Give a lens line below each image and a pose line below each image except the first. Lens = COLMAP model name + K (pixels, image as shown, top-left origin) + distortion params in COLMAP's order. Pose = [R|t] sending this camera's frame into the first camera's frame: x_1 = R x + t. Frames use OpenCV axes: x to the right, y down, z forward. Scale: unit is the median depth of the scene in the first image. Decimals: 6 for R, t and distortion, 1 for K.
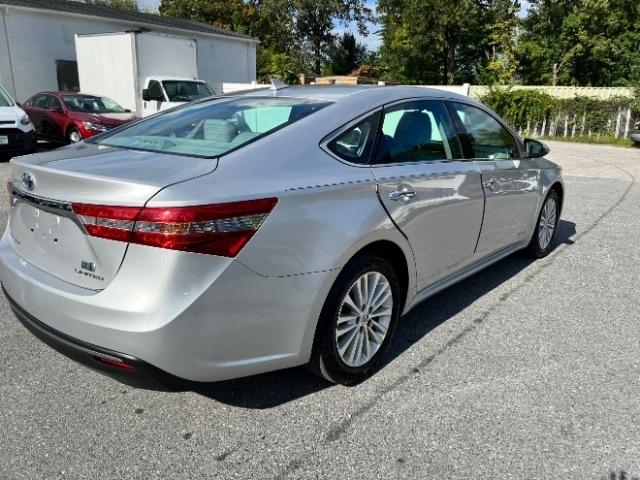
lens RADIAL K [[479.1, 0, 327.1], [0, 479.1, 244.6], [0, 0, 1]] dist [0.047320, -0.056390]
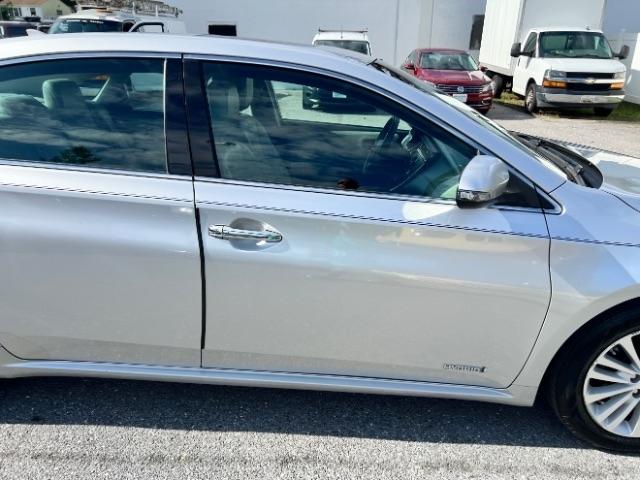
lens RADIAL K [[479.1, 0, 327.1], [0, 479.1, 244.6], [0, 0, 1]] dist [0.047320, -0.056390]
pose [[0.612465, 0.297531, -0.732367, 1.018585], [-0.235138, 0.953098, 0.190563, -0.317175], [0.754716, 0.055494, 0.653700, 1.001996]]
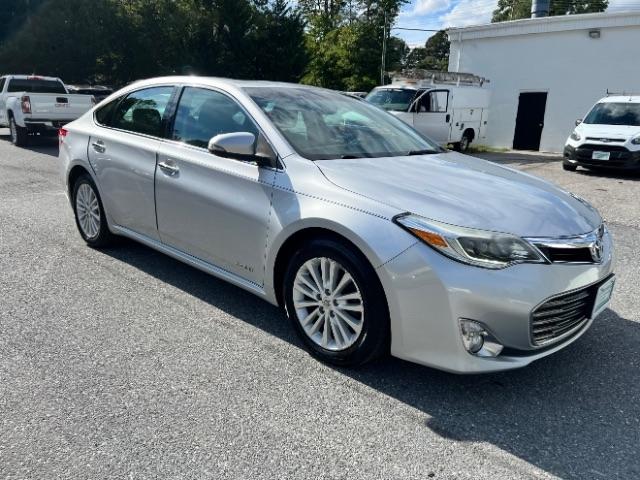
lens RADIAL K [[479.1, 0, 327.1], [0, 479.1, 244.6], [0, 0, 1]] dist [0.047320, -0.056390]
pose [[-0.038907, 0.255835, -0.965937, 1.790190], [-0.312769, 0.914977, 0.254936, -0.462656], [0.949032, 0.312034, 0.044418, 1.783925]]
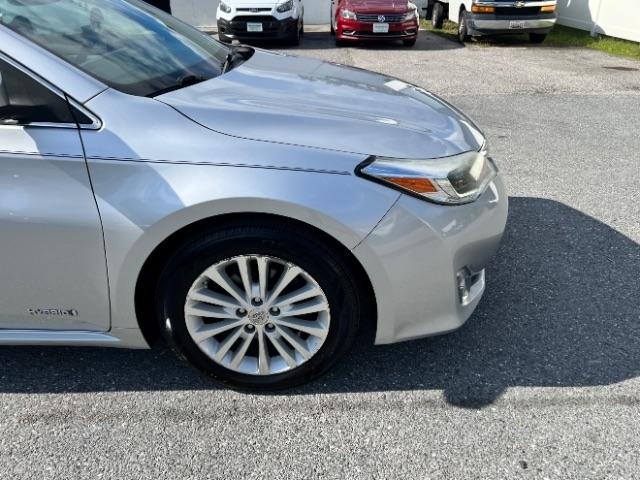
lens RADIAL K [[479.1, 0, 327.1], [0, 479.1, 244.6], [0, 0, 1]] dist [0.047320, -0.056390]
pose [[0.649330, 0.343848, -0.678336, 1.323798], [-0.196375, 0.937511, 0.287247, -0.395755], [0.734716, -0.053310, 0.676277, 1.490959]]
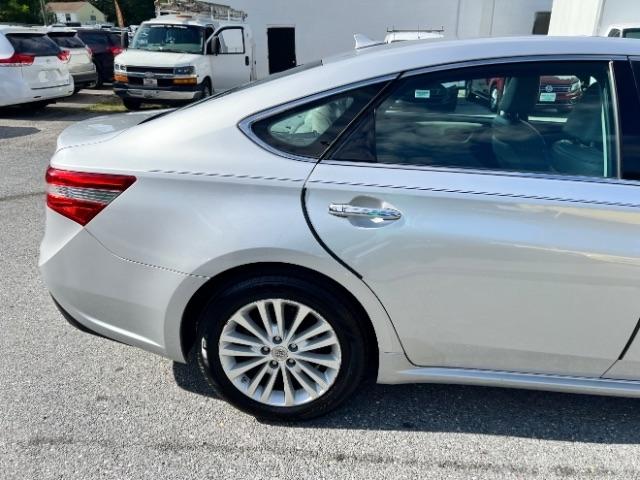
lens RADIAL K [[479.1, 0, 327.1], [0, 479.1, 244.6], [0, 0, 1]] dist [0.047320, -0.056390]
pose [[0.579638, 0.296905, -0.758859, 0.651996], [-0.227240, 0.953212, 0.199373, -0.185928], [0.782548, 0.056879, 0.619987, 0.554564]]
